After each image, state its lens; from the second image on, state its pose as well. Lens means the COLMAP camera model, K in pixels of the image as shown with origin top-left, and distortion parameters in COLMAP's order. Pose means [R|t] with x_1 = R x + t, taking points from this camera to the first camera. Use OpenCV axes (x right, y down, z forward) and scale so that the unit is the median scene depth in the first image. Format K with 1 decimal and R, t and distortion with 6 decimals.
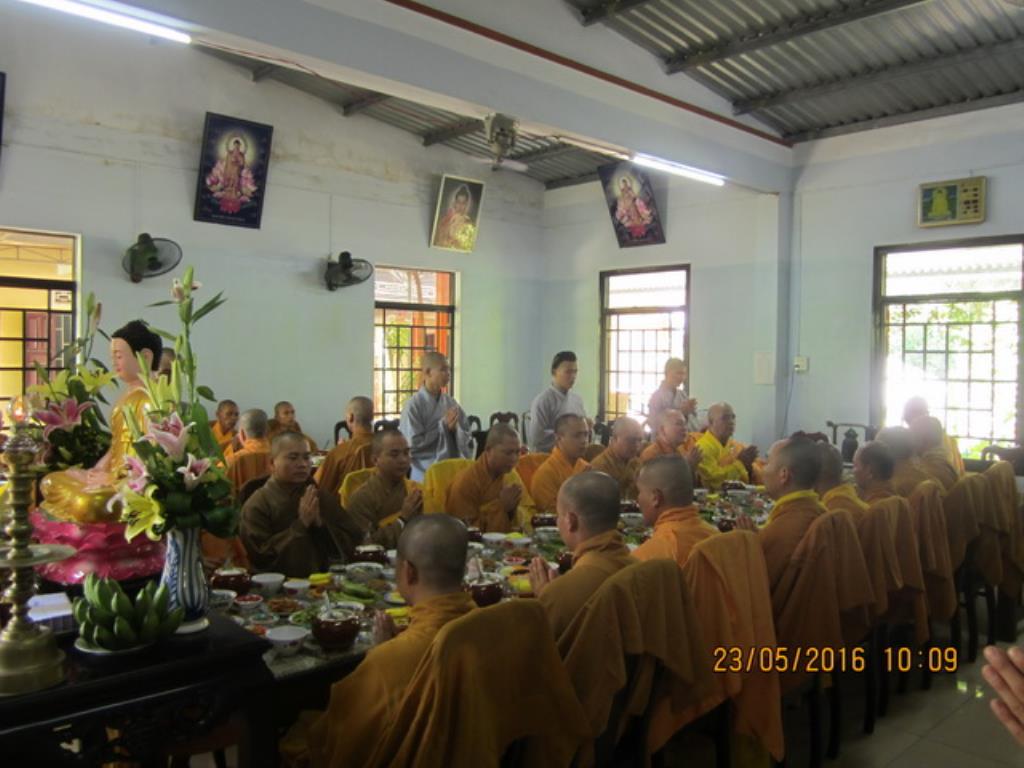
lens RADIAL K [[840.3, 0, 512.0], [0, 840.3, 384.0], [0, 0, 1]] dist [-0.052216, 0.006829]
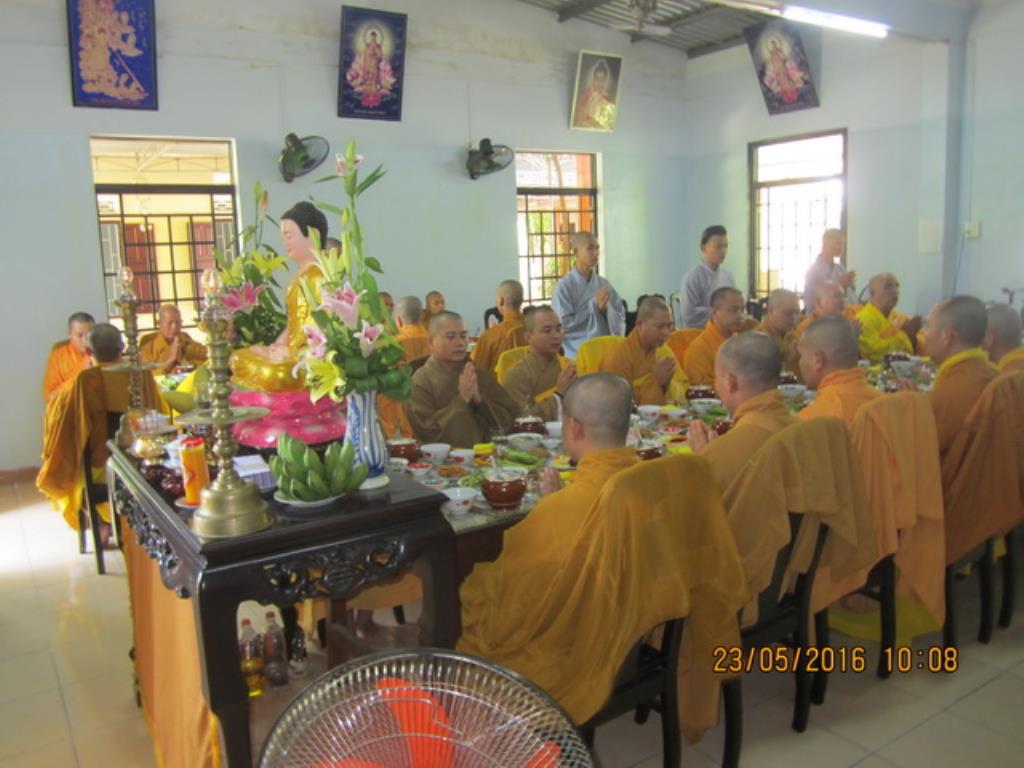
lens RADIAL K [[840.3, 0, 512.0], [0, 840.3, 384.0], [0, 0, 1]] dist [-0.052216, 0.006829]
pose [[0.984951, -0.023923, -0.171170, -0.005680], [0.045716, 0.991162, 0.124534, 0.010699], [0.166678, -0.130485, 0.977339, -0.004878]]
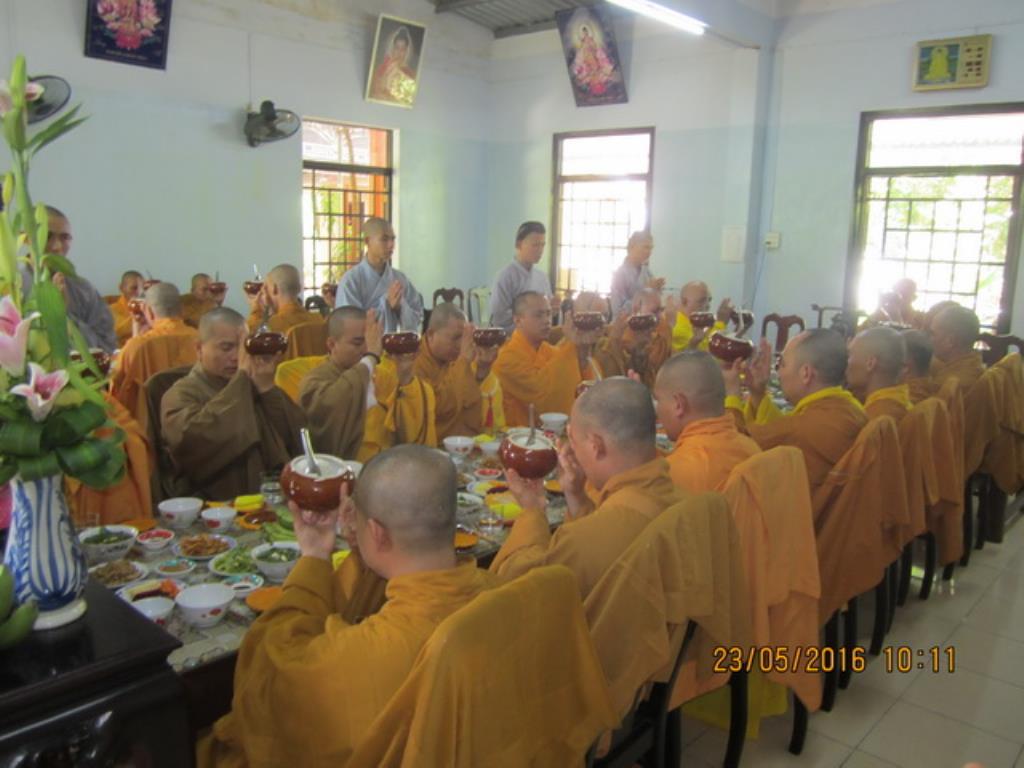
lens RADIAL K [[848.7, 0, 512.0], [0, 848.7, 384.0], [0, 0, 1]] dist [-0.046036, -0.000089]
pose [[0.996597, 0.003213, 0.082361, -0.021462], [-0.015345, 0.989004, 0.147094, 0.000375], [-0.080983, -0.147857, 0.985688, 0.094114]]
